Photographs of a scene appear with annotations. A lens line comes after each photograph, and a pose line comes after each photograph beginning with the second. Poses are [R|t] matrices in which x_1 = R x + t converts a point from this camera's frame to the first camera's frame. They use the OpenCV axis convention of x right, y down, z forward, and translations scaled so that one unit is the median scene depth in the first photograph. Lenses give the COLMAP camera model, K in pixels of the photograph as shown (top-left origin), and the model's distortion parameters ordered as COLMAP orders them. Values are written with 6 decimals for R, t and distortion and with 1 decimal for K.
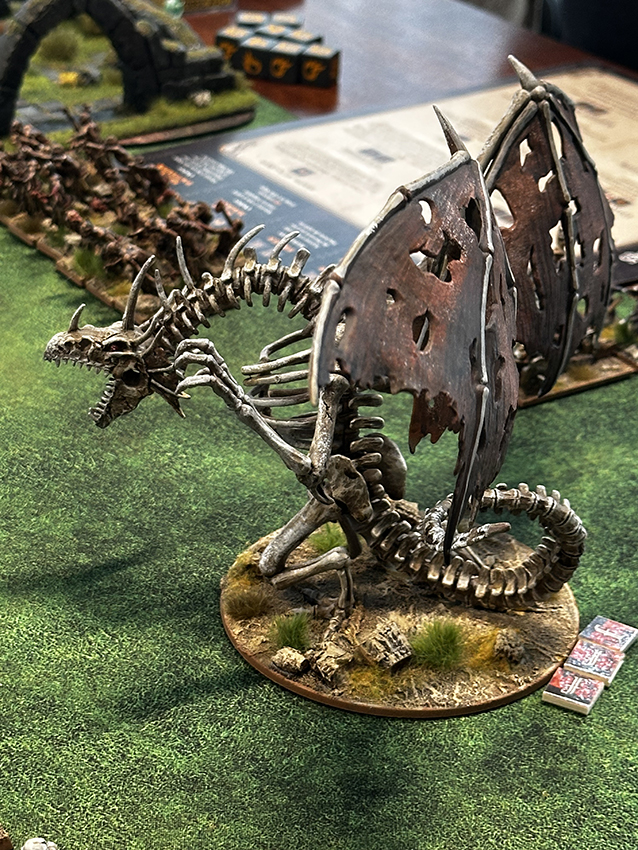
lens RADIAL K [[1991.5, 0, 319.0], [0, 1991.5, 425.0], [0, 0, 1]] dist [0.101736, 0.241157]
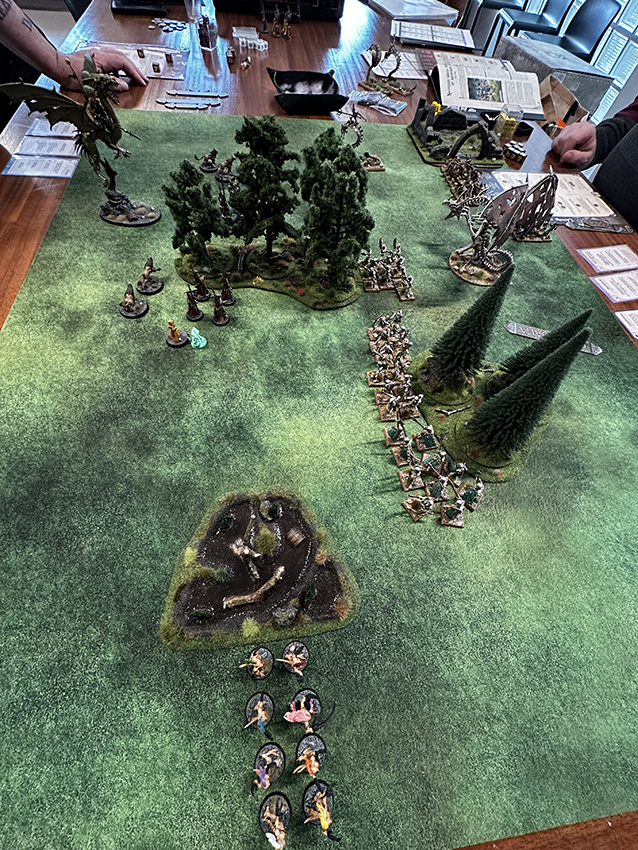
lens RADIAL K [[339.5, 0, 319.0], [0, 339.5, 425.0], [0, 0, 1]] dist [-0.000450, -0.000084]
pose [[0.874879, 0.437256, -0.208313, 0.045600], [-0.268300, 0.795599, 0.543173, 0.040842], [0.403239, -0.419320, 0.813369, -0.275935]]
